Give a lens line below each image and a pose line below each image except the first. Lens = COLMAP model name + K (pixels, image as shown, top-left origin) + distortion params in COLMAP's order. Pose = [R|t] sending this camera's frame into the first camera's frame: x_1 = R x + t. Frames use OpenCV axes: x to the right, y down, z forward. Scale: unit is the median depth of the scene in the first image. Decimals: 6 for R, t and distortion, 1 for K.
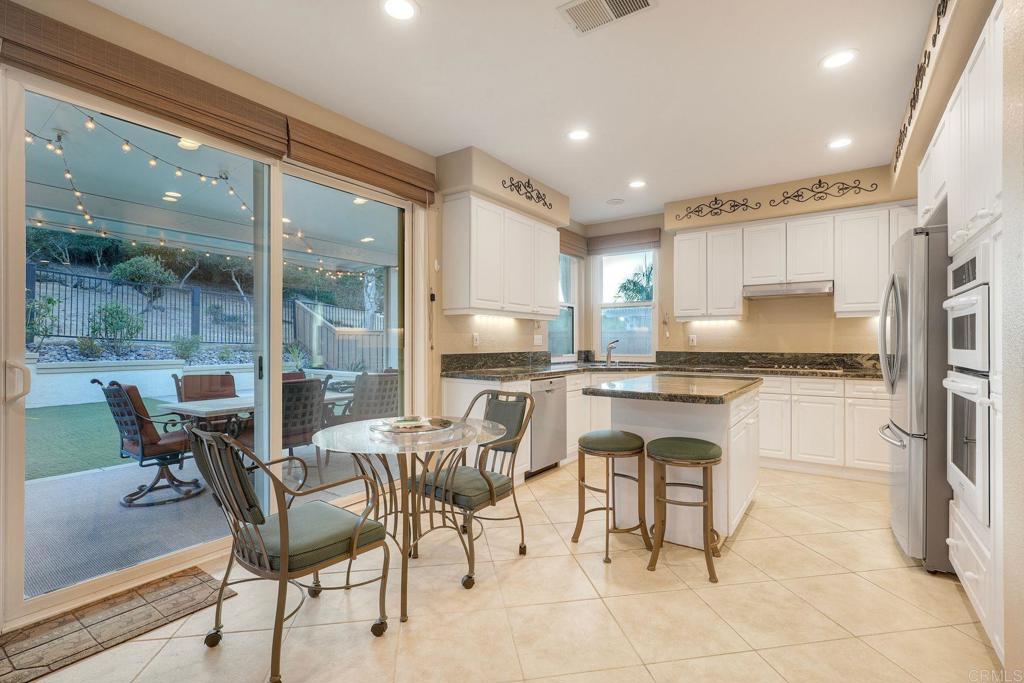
lens RADIAL K [[462.7, 0, 530.8], [0, 462.7, 341.9], [0, 0, 1]] dist [-0.000297, 0.000191]
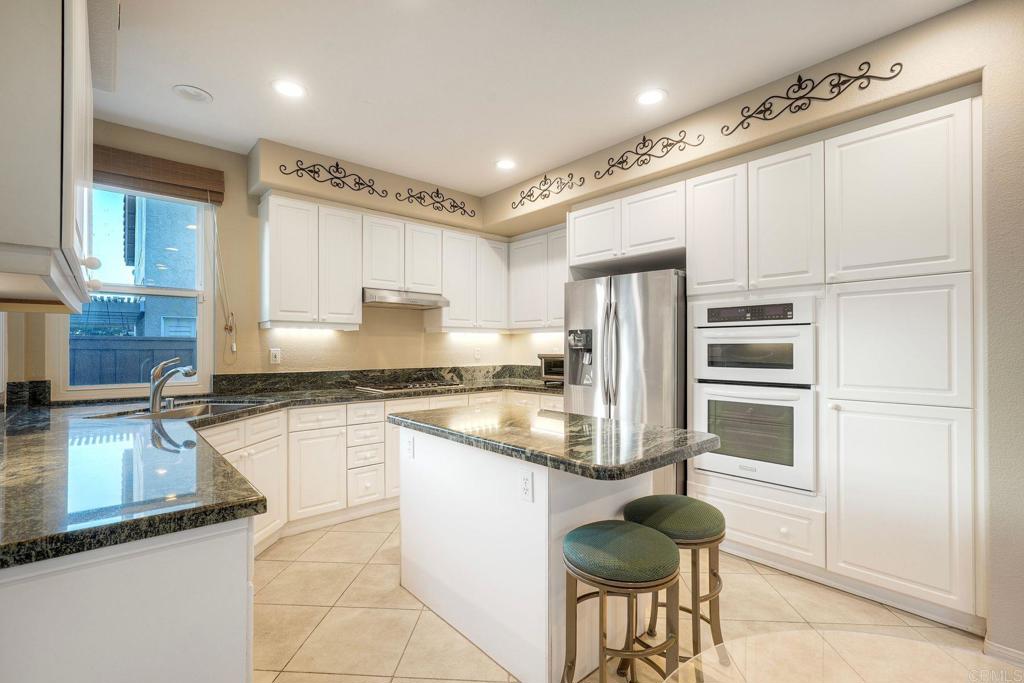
lens RADIAL K [[460.8, 0, 501.3], [0, 460.8, 344.3], [0, 0, 1]] dist [-0.000174, 0.000045]
pose [[0.267225, 0.006353, 0.963613, -0.257767], [-0.001485, 0.999980, -0.006181, -0.020478], [-0.963633, 0.000221, 0.267229, 0.602560]]
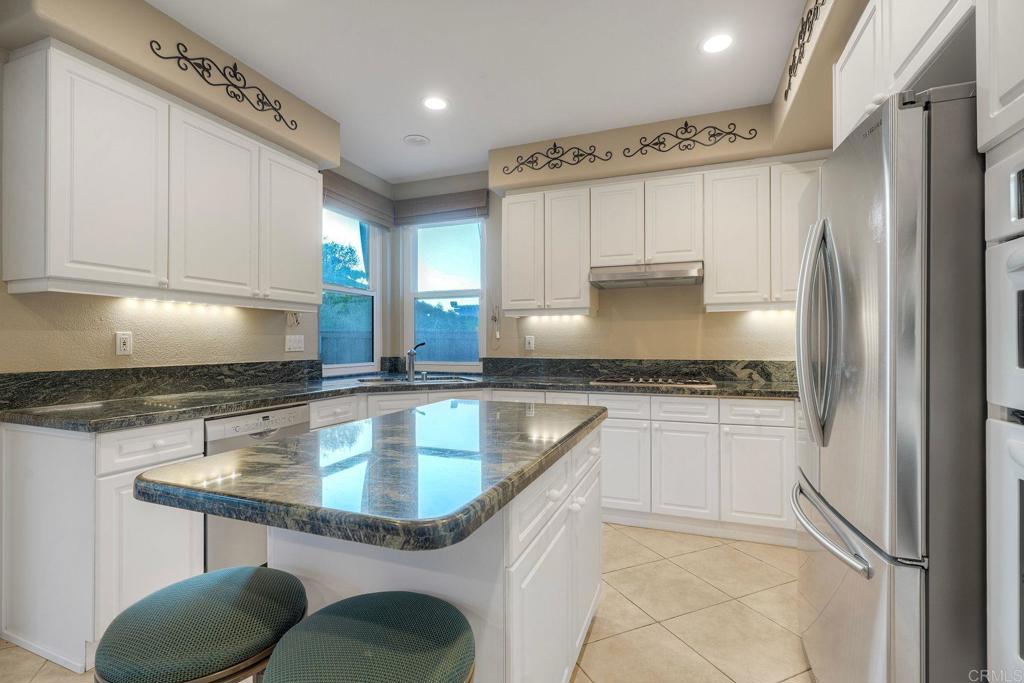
lens RADIAL K [[460.5, 0, 517.8], [0, 460.5, 342.7], [0, 0, 1]] dist [-0.002994, 0.000012]
pose [[0.973890, -0.001735, 0.227013, 0.199094], [0.001984, 0.999998, -0.000866, -0.003732], [-0.227011, 0.001294, 0.973891, 0.350320]]
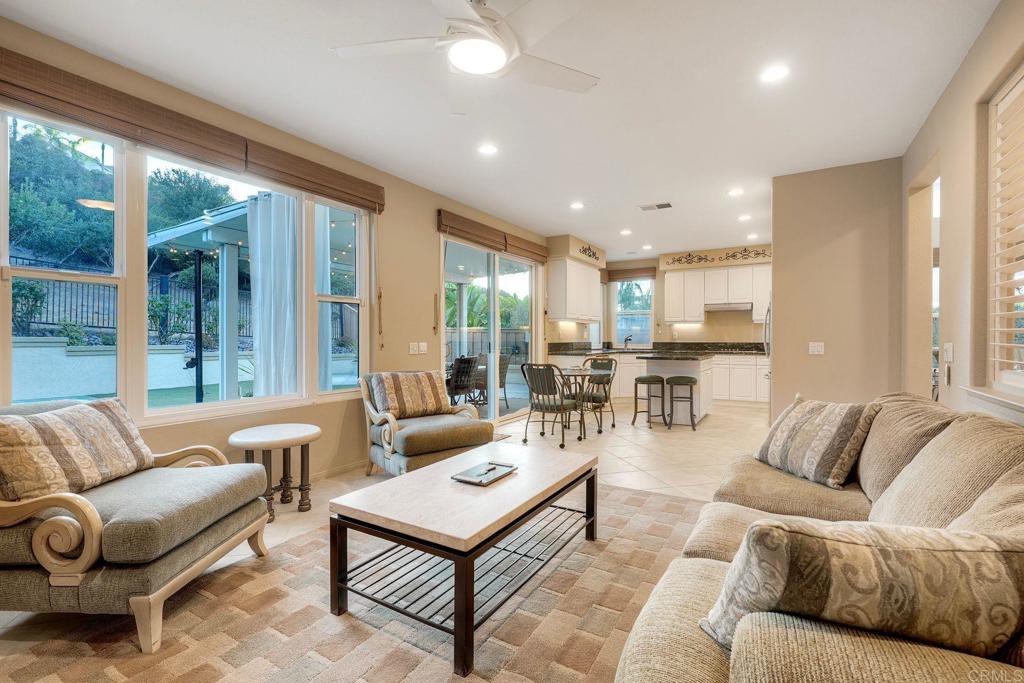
lens RADIAL K [[462.7, 0, 530.8], [0, 462.7, 341.9], [0, 0, 1]] dist [-0.000297, 0.000191]
pose [[0.996964, -0.000779, 0.077860, -0.360986], [0.000127, 0.999965, 0.008389, 0.006976], [-0.077864, -0.008354, 0.996929, -0.754006]]
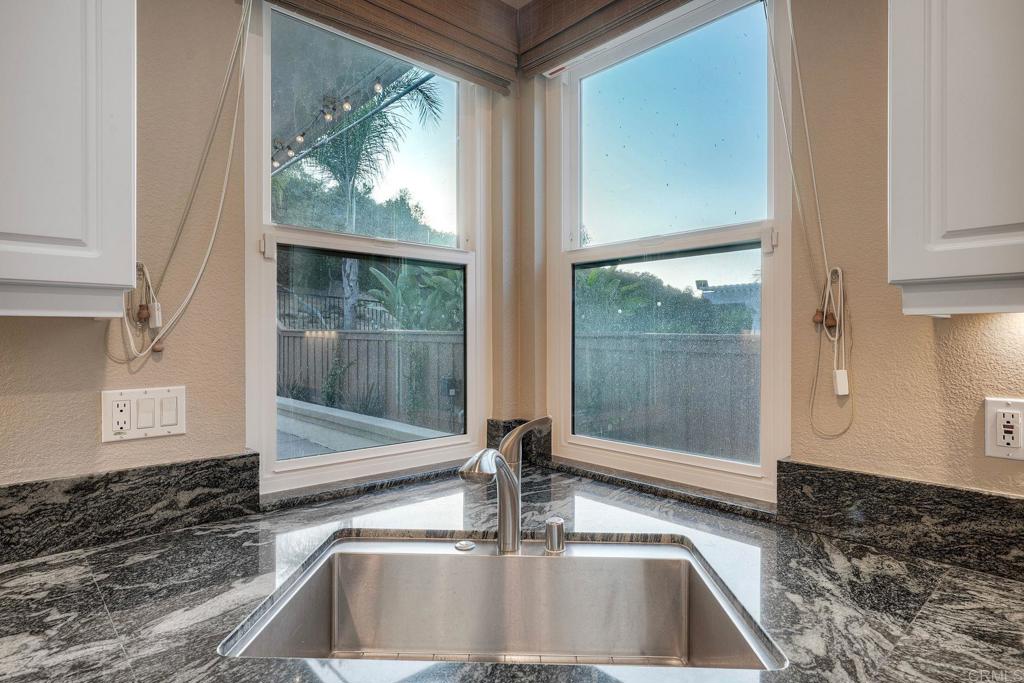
lens RADIAL K [[560.0, 0, 512.0], [0, 560.0, 341.5], [0, 0, 1]] dist [0.001942, 0.000640]
pose [[0.969725, 0.001695, -0.244194, 0.272142], [0.000214, 0.999970, 0.007791, -0.043262], [0.244200, -0.007607, 0.969695, 0.918602]]
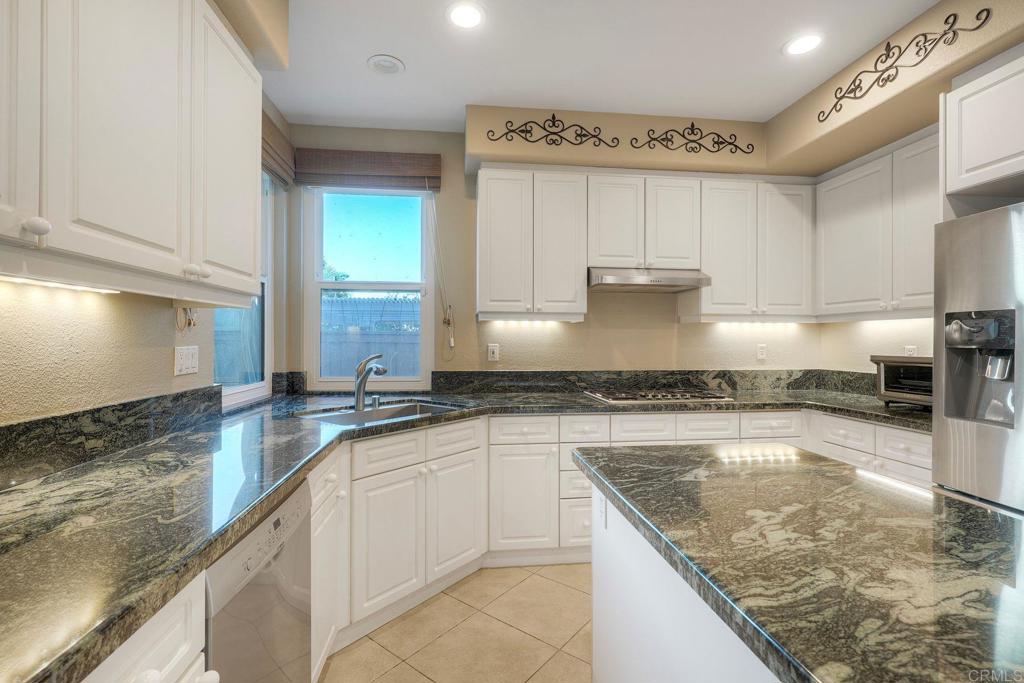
lens RADIAL K [[457.2, 0, 503.9], [0, 457.2, 338.7], [0, 0, 1]] dist [-0.001815, 0.000912]
pose [[0.765252, 0.005113, 0.643710, -0.029130], [-0.004715, 0.999986, -0.002338, -0.023743], [-0.643714, -0.001246, 0.765266, 0.644522]]
